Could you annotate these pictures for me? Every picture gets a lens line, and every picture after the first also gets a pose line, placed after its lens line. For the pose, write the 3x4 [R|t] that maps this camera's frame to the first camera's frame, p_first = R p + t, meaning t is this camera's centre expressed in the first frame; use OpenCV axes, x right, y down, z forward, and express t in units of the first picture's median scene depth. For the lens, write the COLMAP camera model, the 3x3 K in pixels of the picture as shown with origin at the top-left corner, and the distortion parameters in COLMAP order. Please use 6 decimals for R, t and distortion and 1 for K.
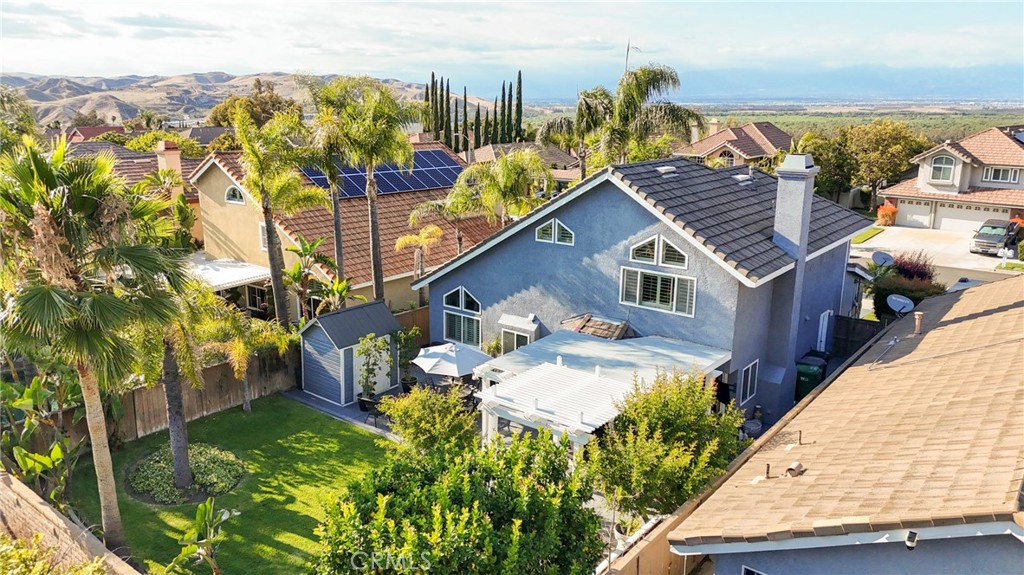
lens RADIAL K [[749.4, 0, 512.2], [0, 749.4, 291.8], [0, 0, 1]] dist [0.077531, -0.083232]
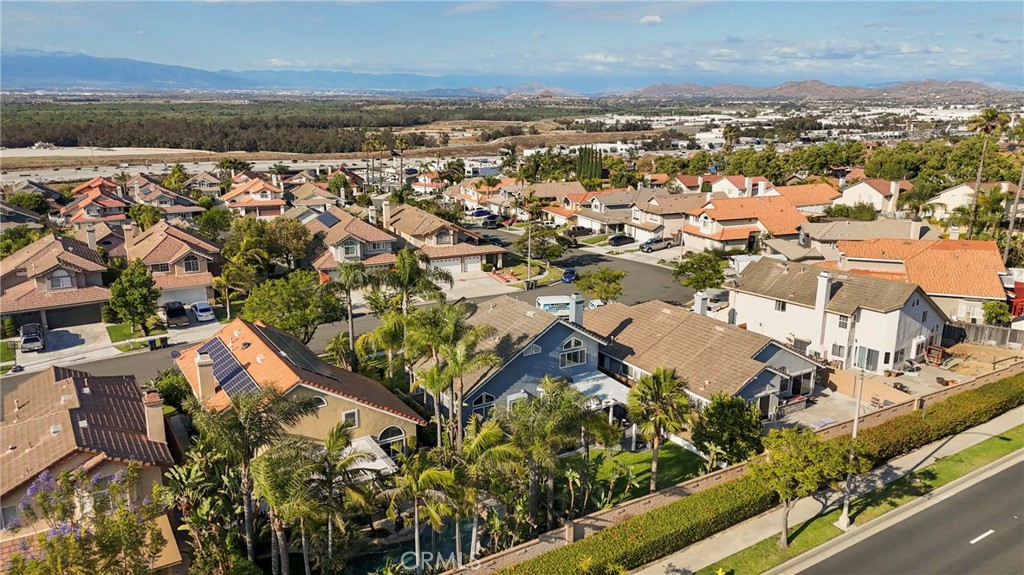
lens RADIAL K [[749.4, 0, 513.8], [0, 749.4, 285.8], [0, 0, 1]] dist [0.077531, -0.083232]
pose [[0.343308, -0.235933, 0.909107, -1.895205], [0.229019, 0.959747, 0.162591, -0.621335], [-0.910873, 0.152384, 0.383522, 0.154278]]
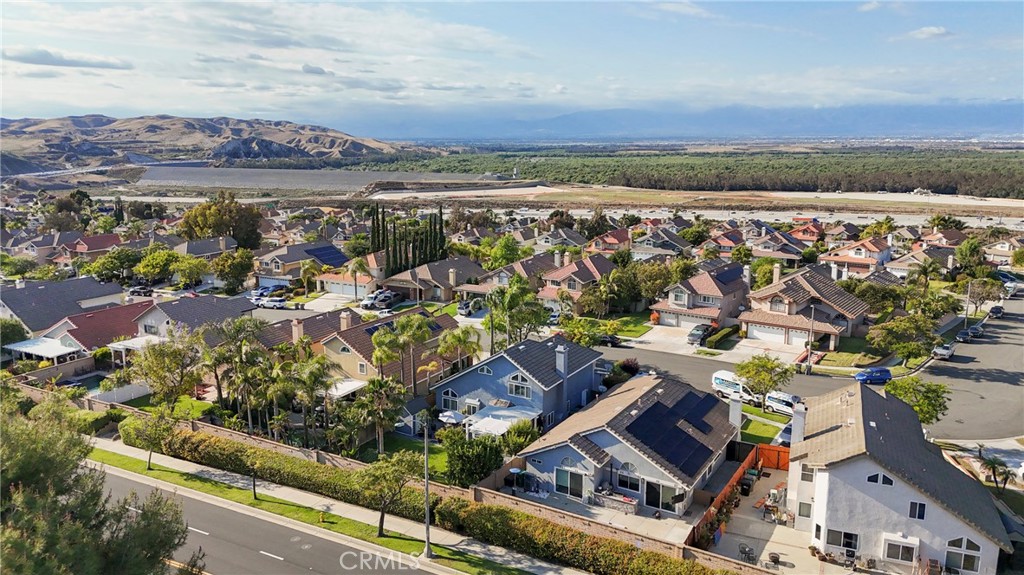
lens RADIAL K [[749.4, 0, 509.0], [0, 749.4, 284.9], [0, 0, 1]] dist [0.077531, -0.083232]
pose [[0.991360, -0.032717, 0.127026, -0.201469], [0.040060, 0.997644, -0.055688, -0.235745], [-0.124905, 0.060296, 0.990335, -1.833739]]
